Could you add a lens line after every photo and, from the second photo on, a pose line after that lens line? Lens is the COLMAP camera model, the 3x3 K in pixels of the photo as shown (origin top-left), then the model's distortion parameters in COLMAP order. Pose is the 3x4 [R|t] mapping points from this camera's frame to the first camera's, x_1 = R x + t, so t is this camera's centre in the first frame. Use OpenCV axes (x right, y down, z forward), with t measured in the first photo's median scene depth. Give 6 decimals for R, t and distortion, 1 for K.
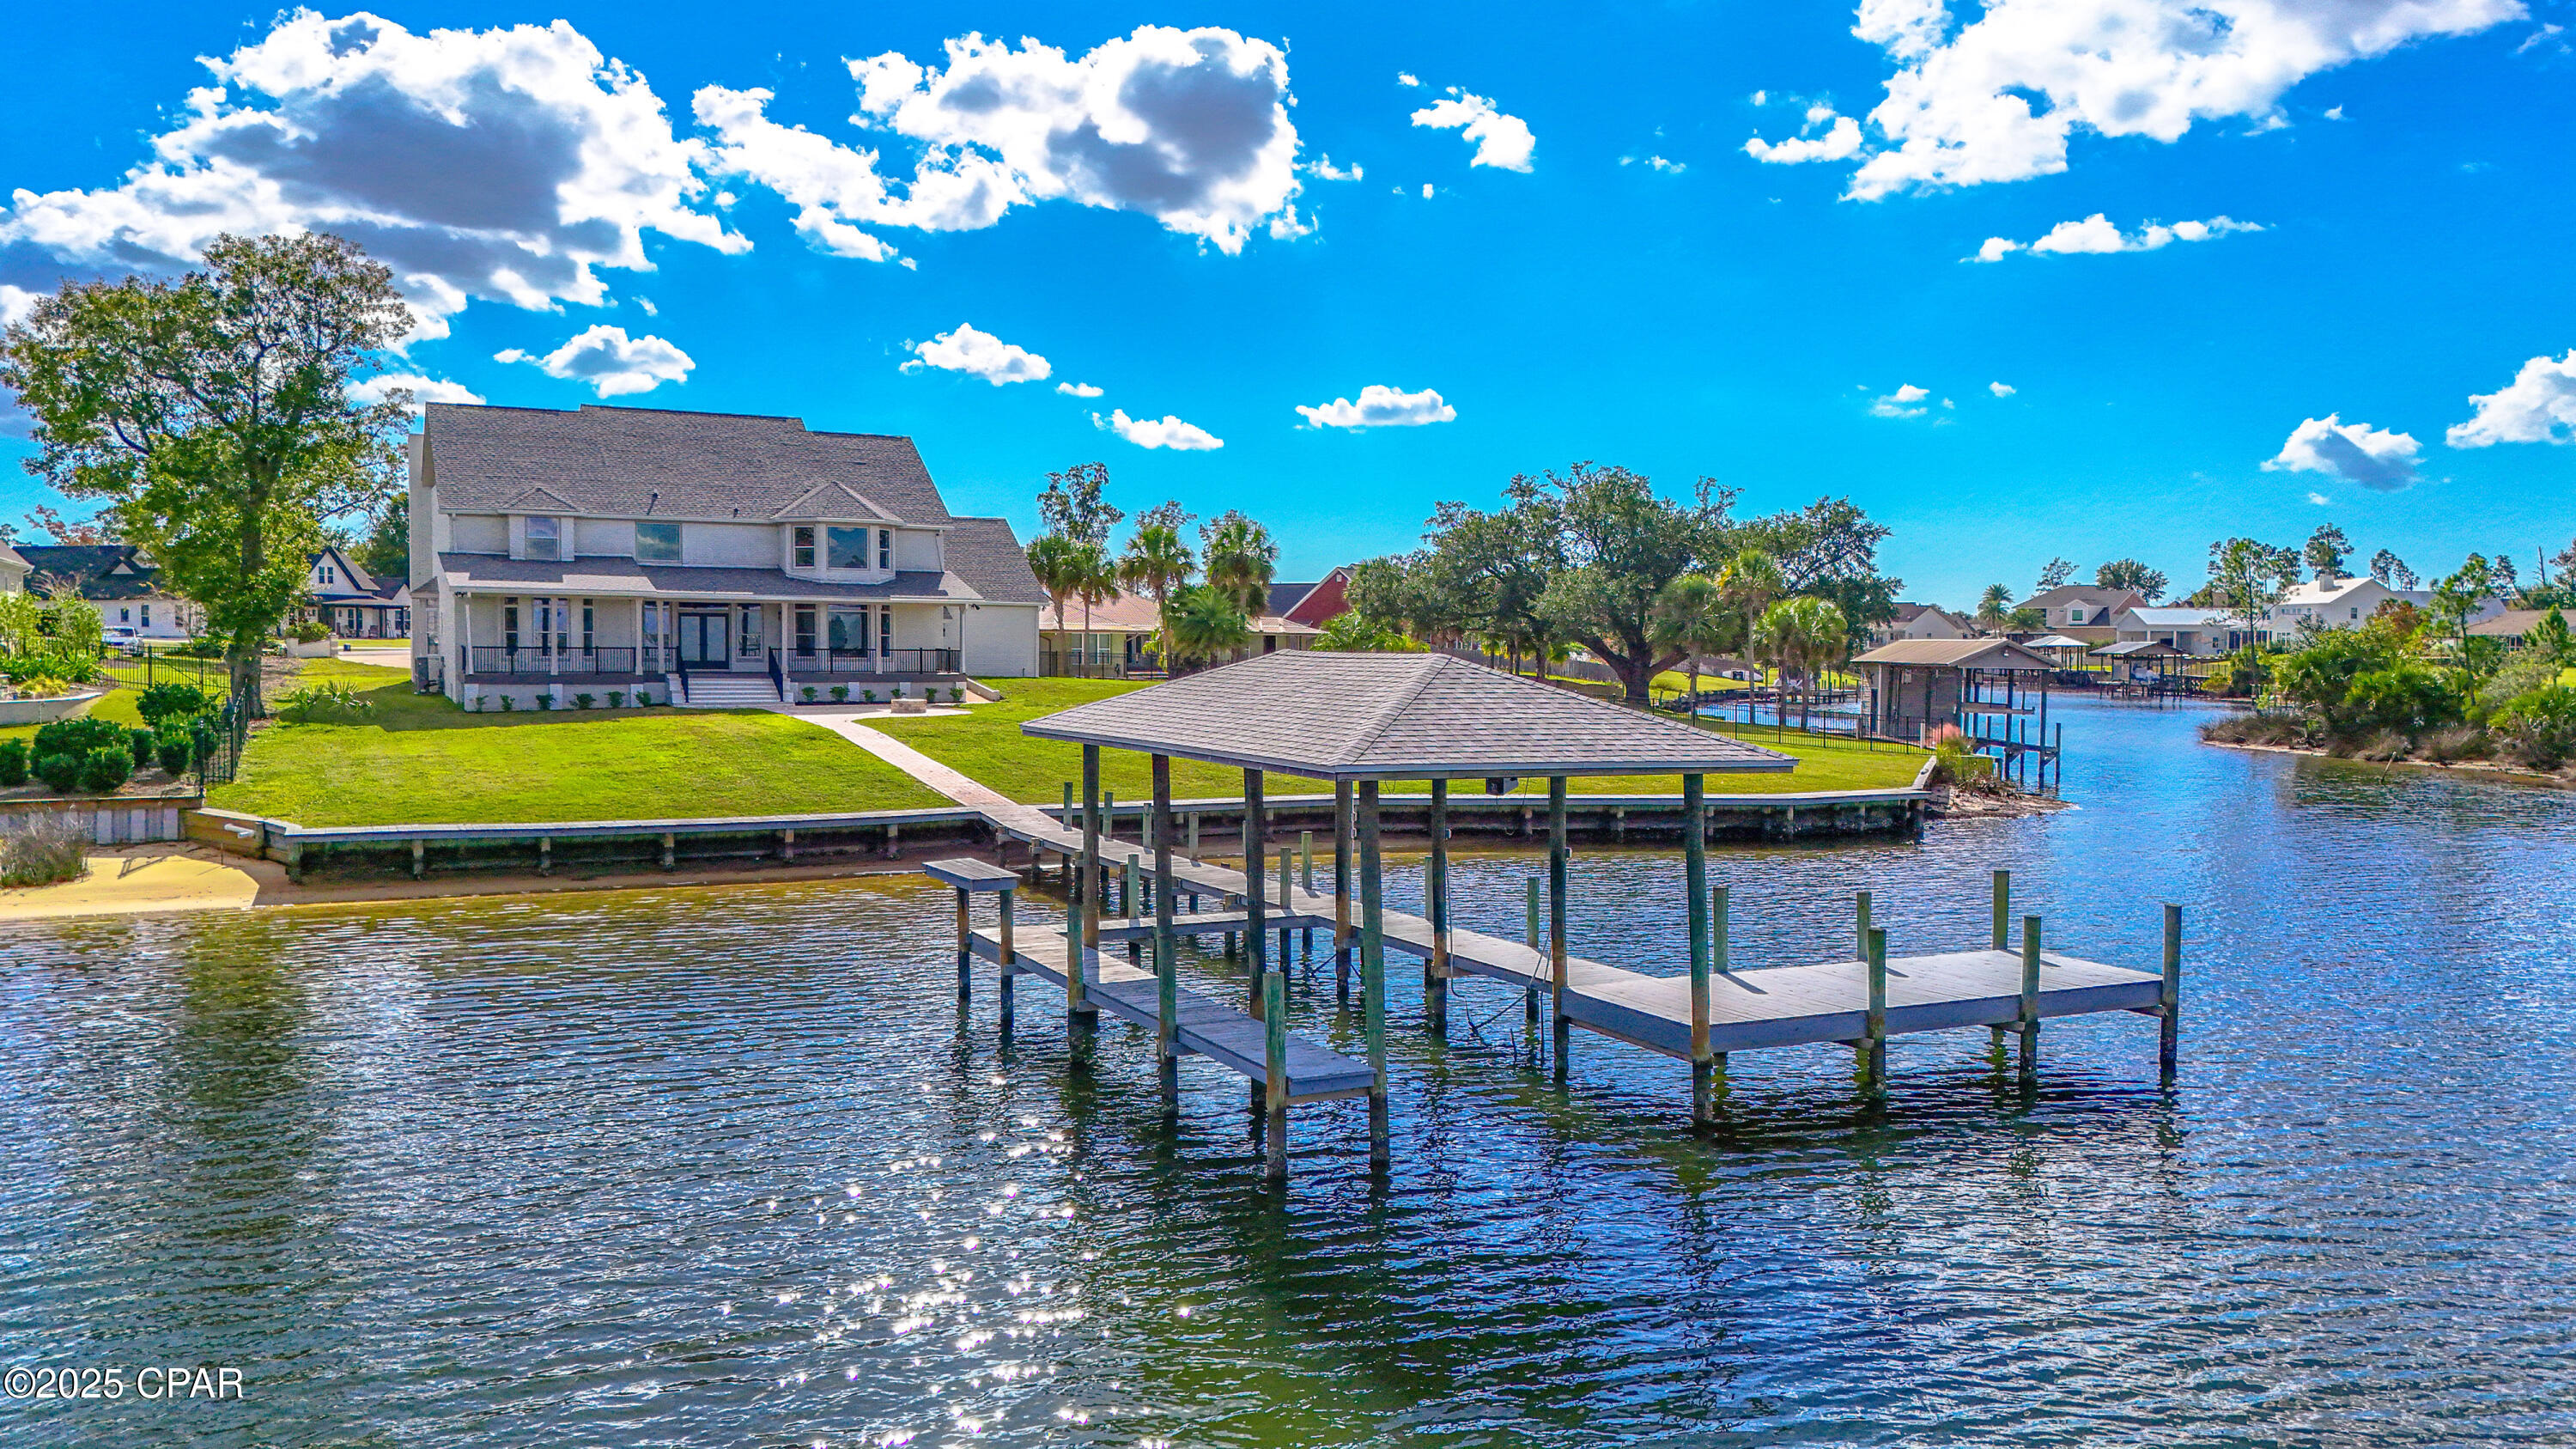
lens RADIAL K [[1864.7, 0, 1284.7], [0, 1864.7, 701.6], [0, 0, 1]] dist [0.096144, -0.095768]
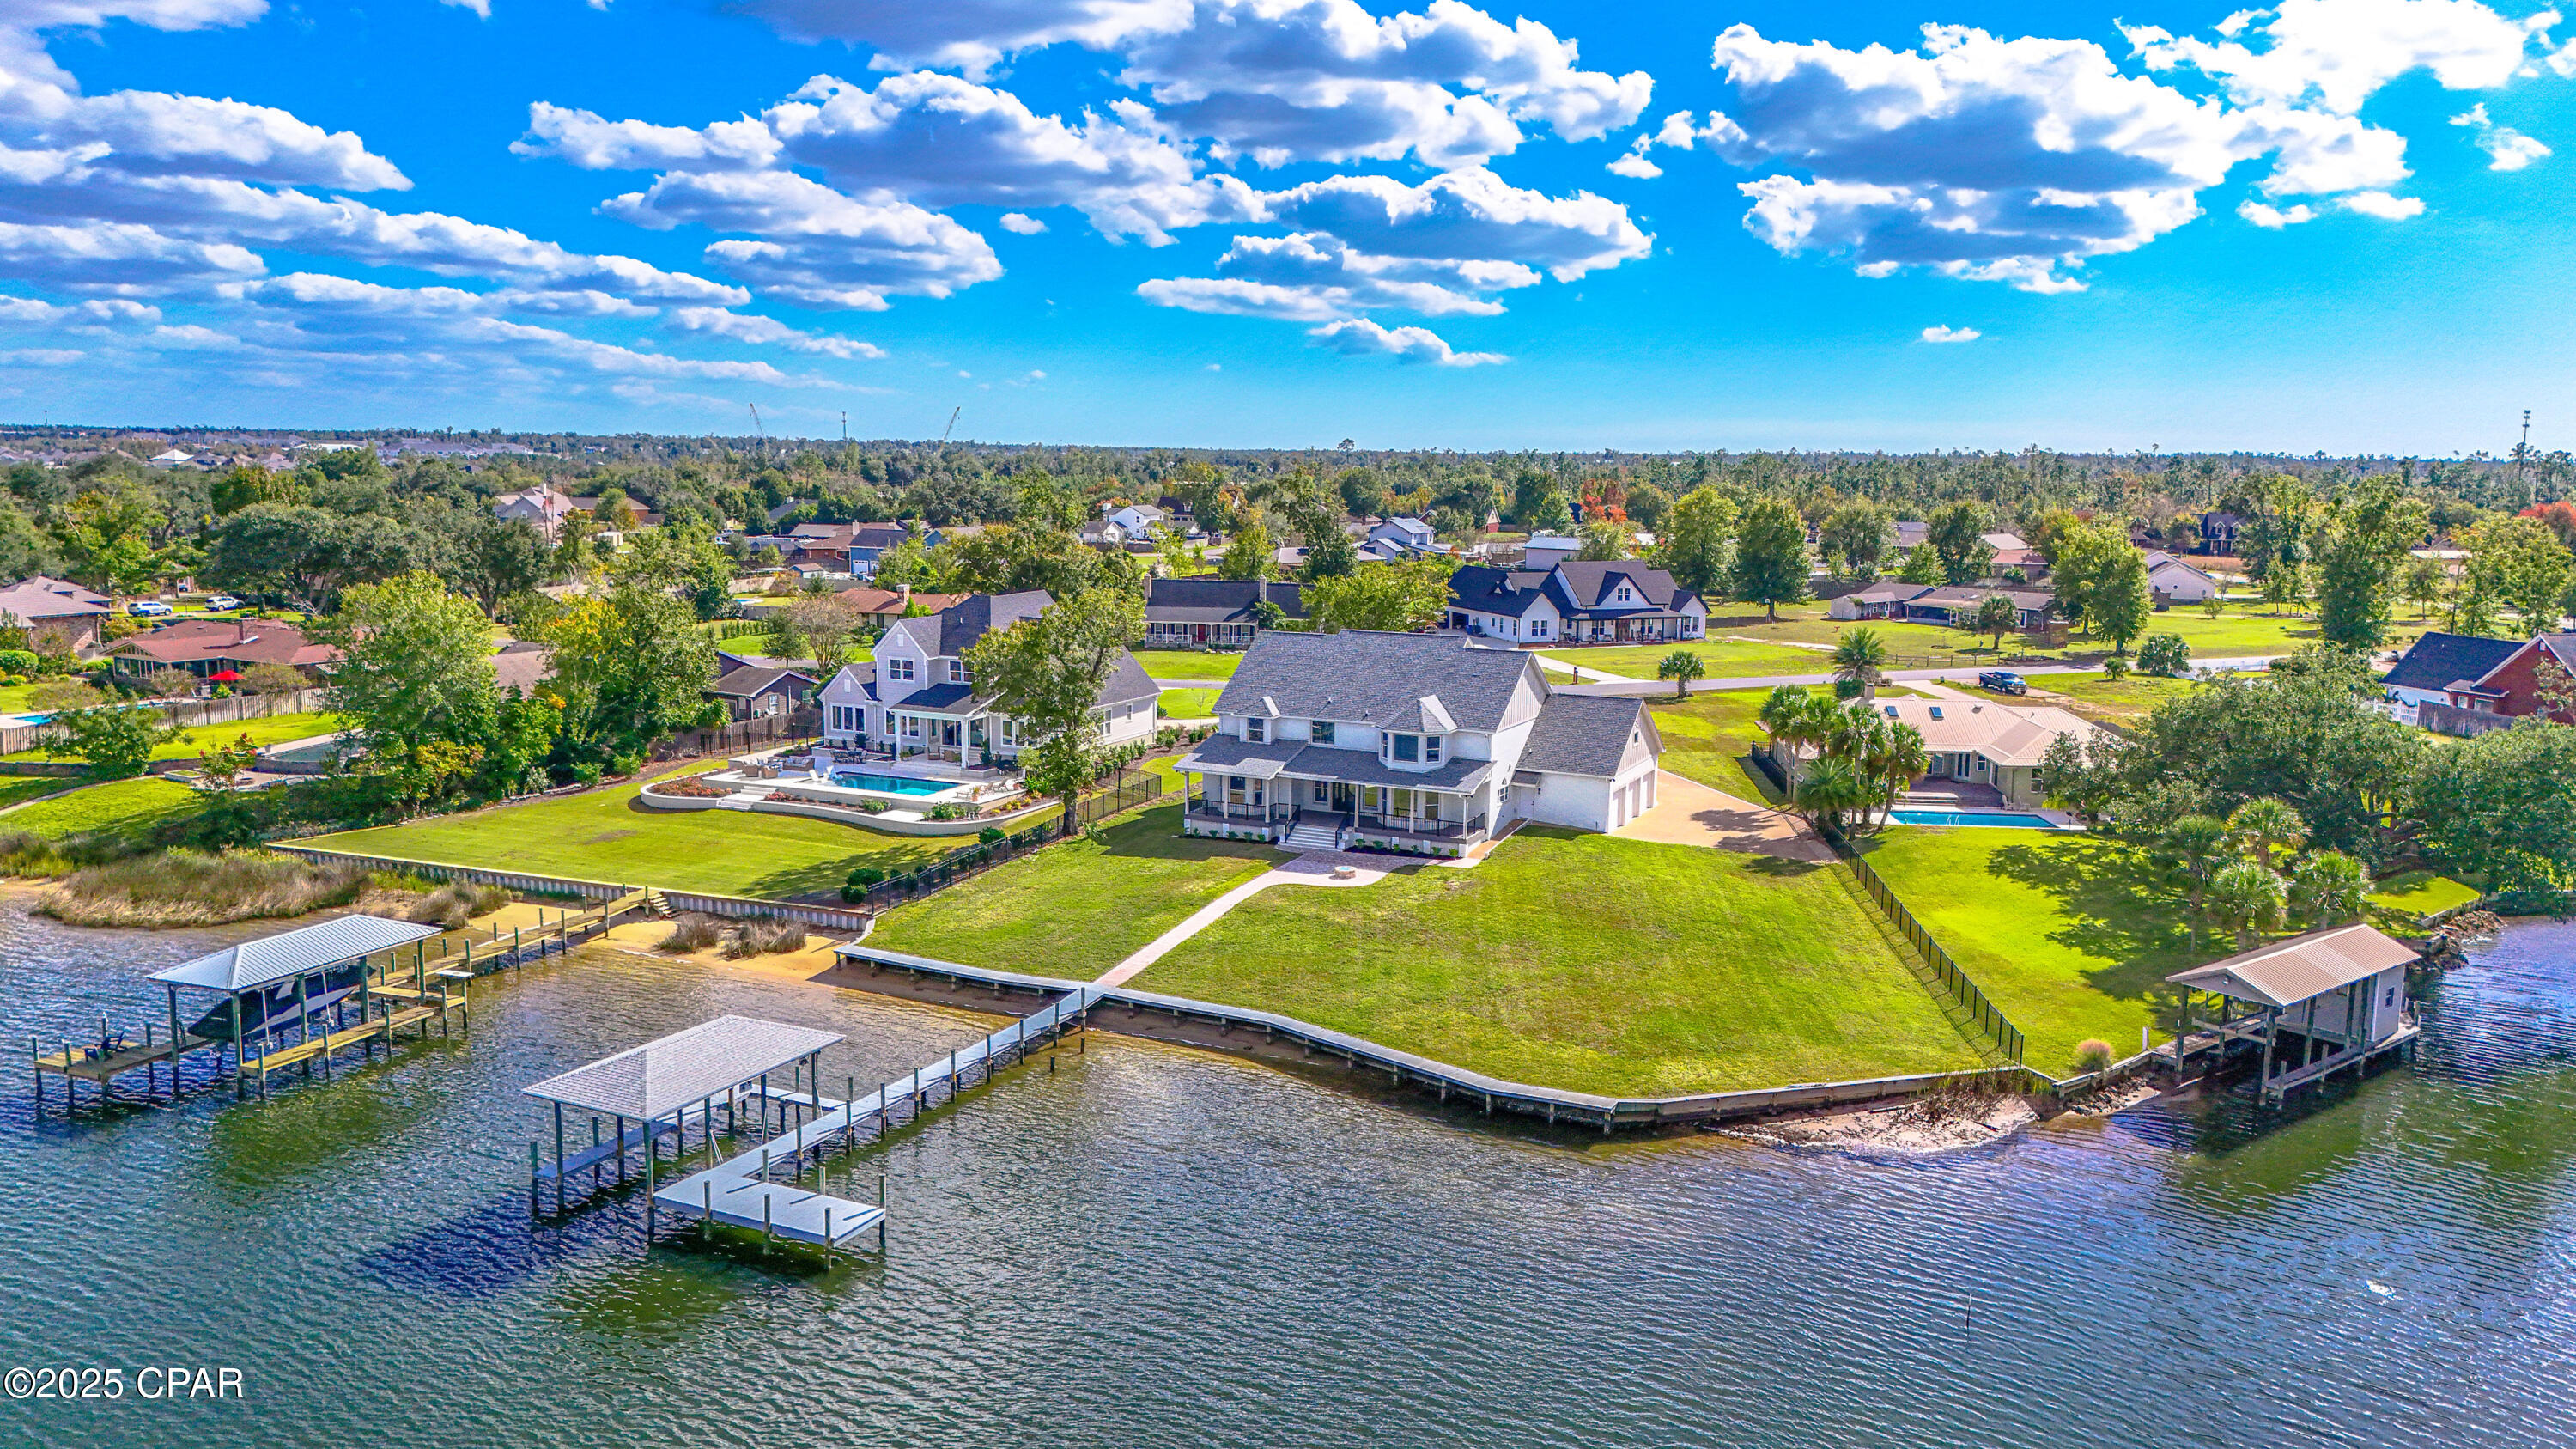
lens RADIAL K [[1864.7, 0, 1284.7], [0, 1864.7, 701.6], [0, 0, 1]] dist [0.096144, -0.095768]
pose [[0.608735, 0.104999, -0.786395, 0.900359], [-0.033824, 0.993737, 0.106500, -0.277504], [0.792652, -0.038231, 0.608475, -0.011041]]
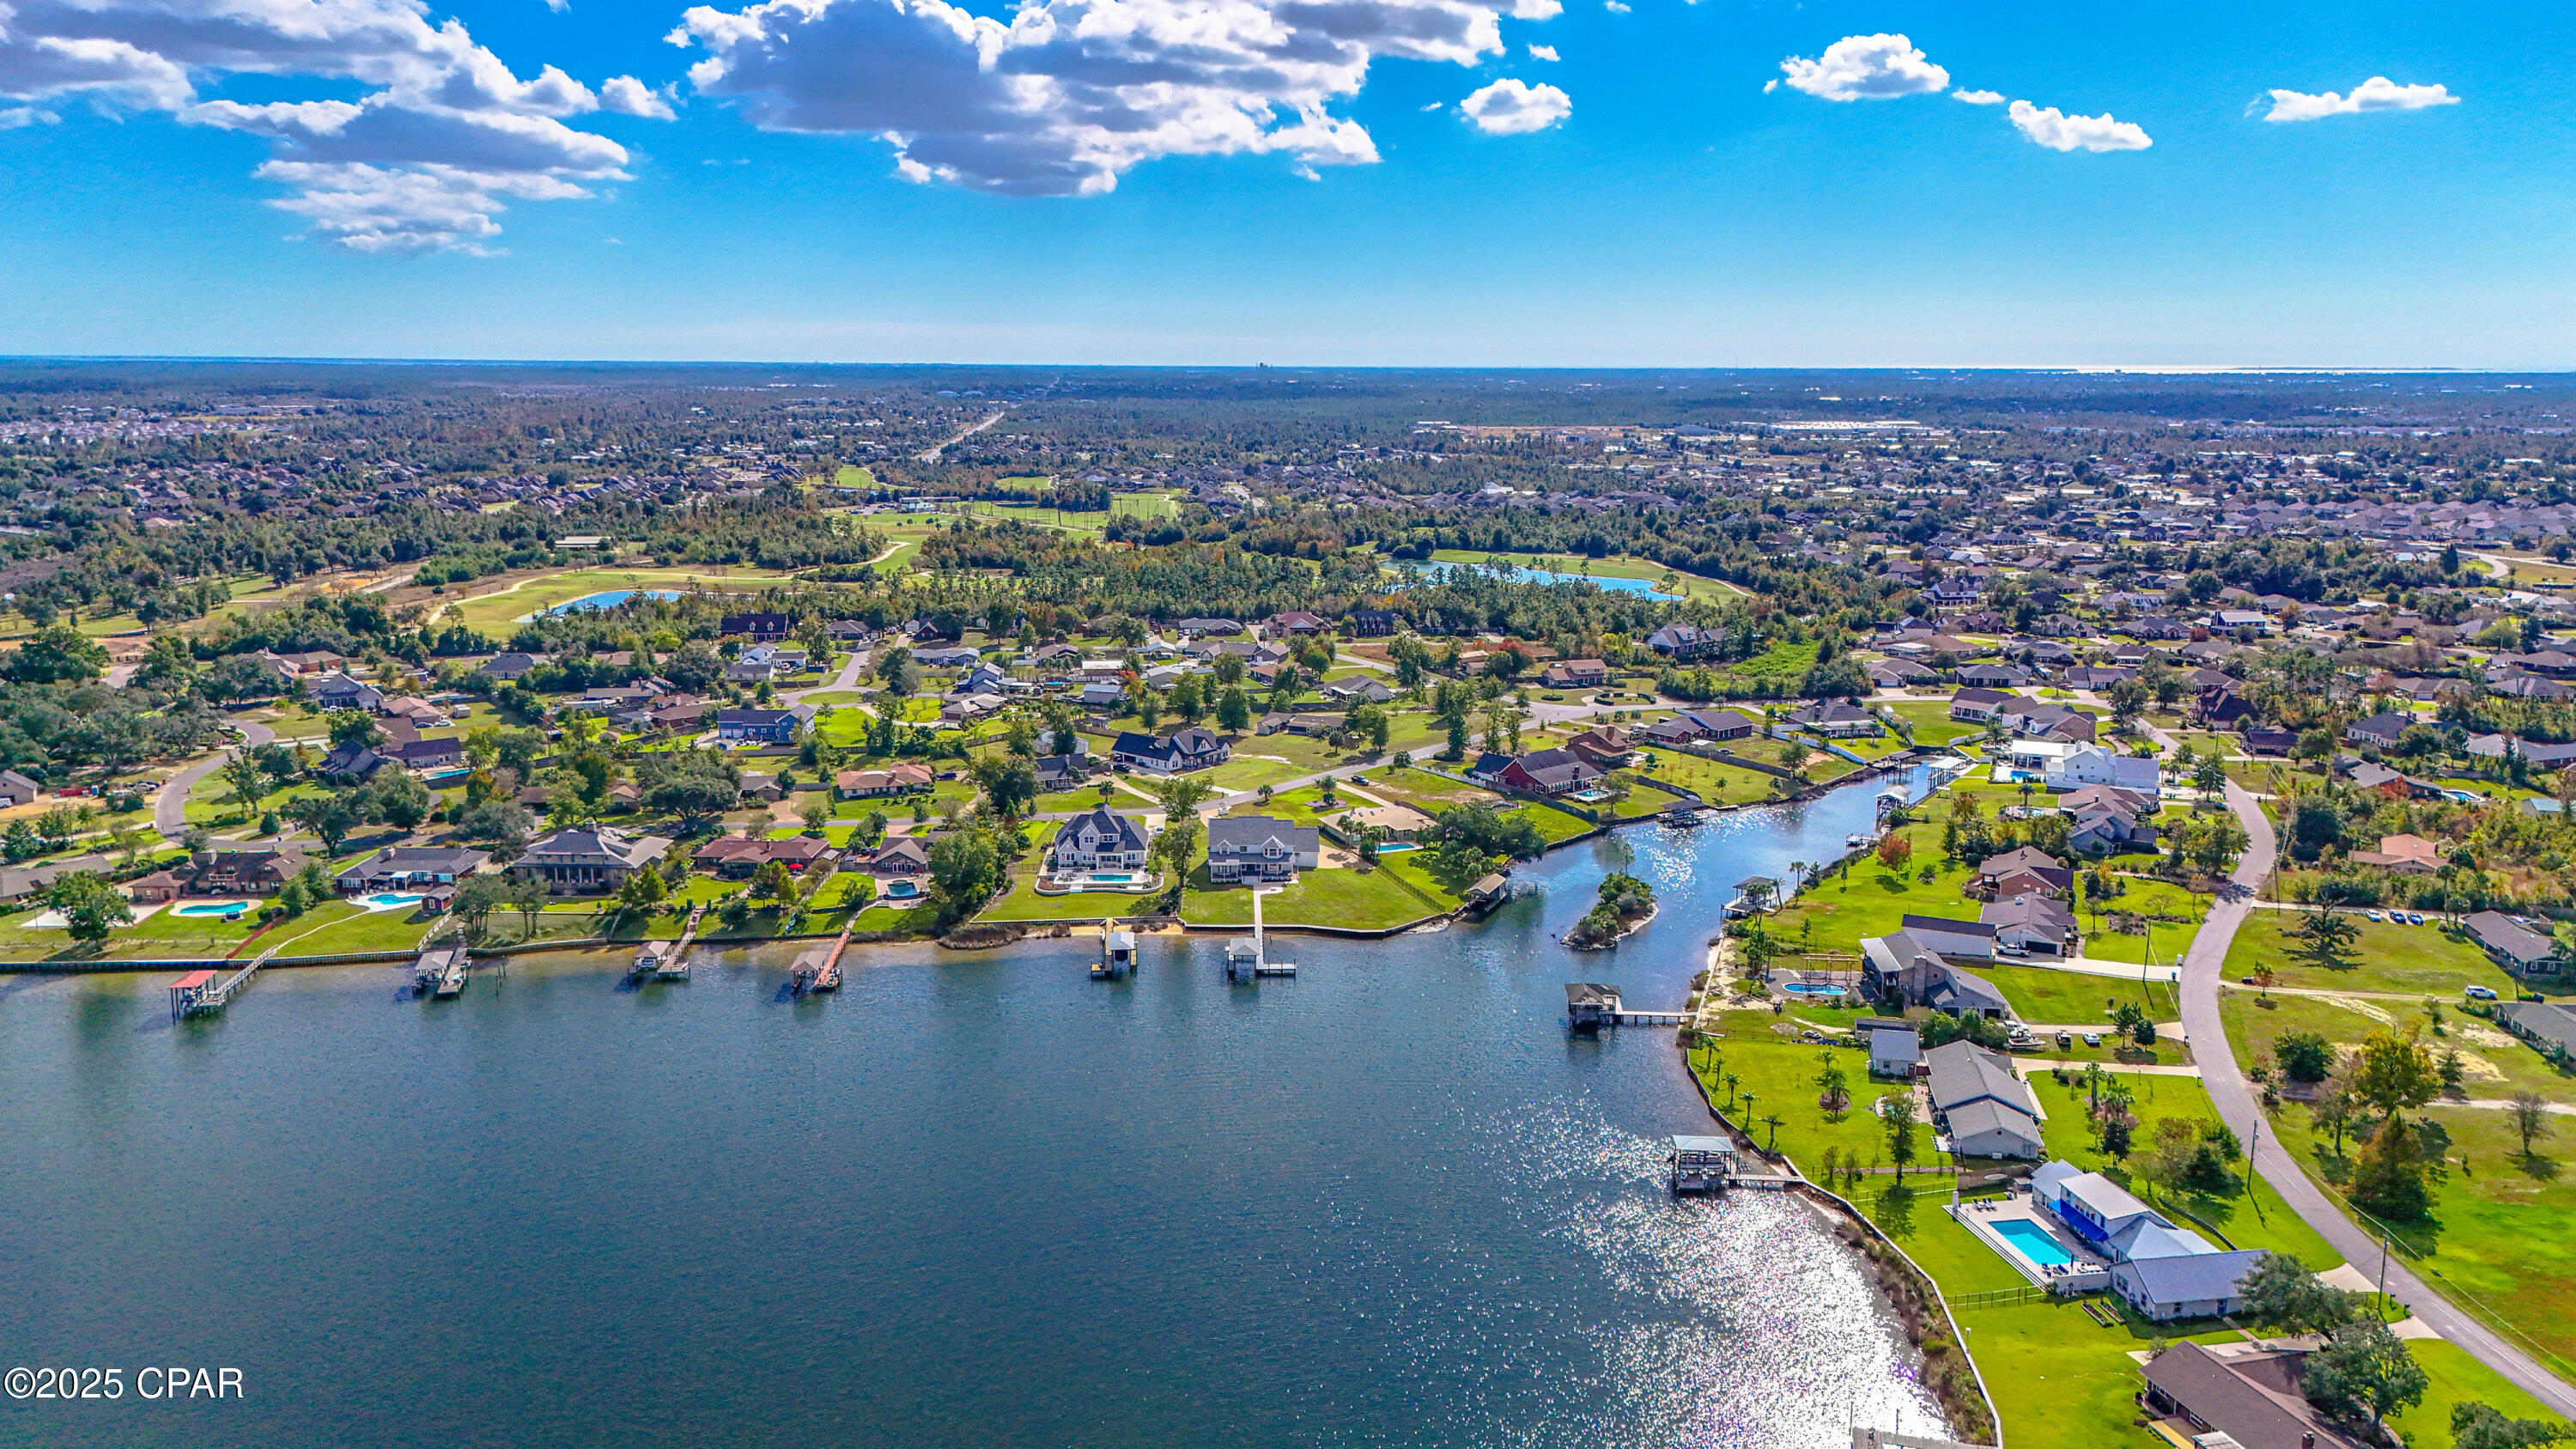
lens RADIAL K [[1864.7, 0, 1284.7], [0, 1864.7, 701.6], [0, 0, 1]] dist [0.096144, -0.095768]
pose [[0.905120, 0.074772, -0.418529, 2.105389], [-0.013834, 0.989072, 0.146783, -1.342500], [0.424931, -0.127067, 0.896263, -3.924821]]
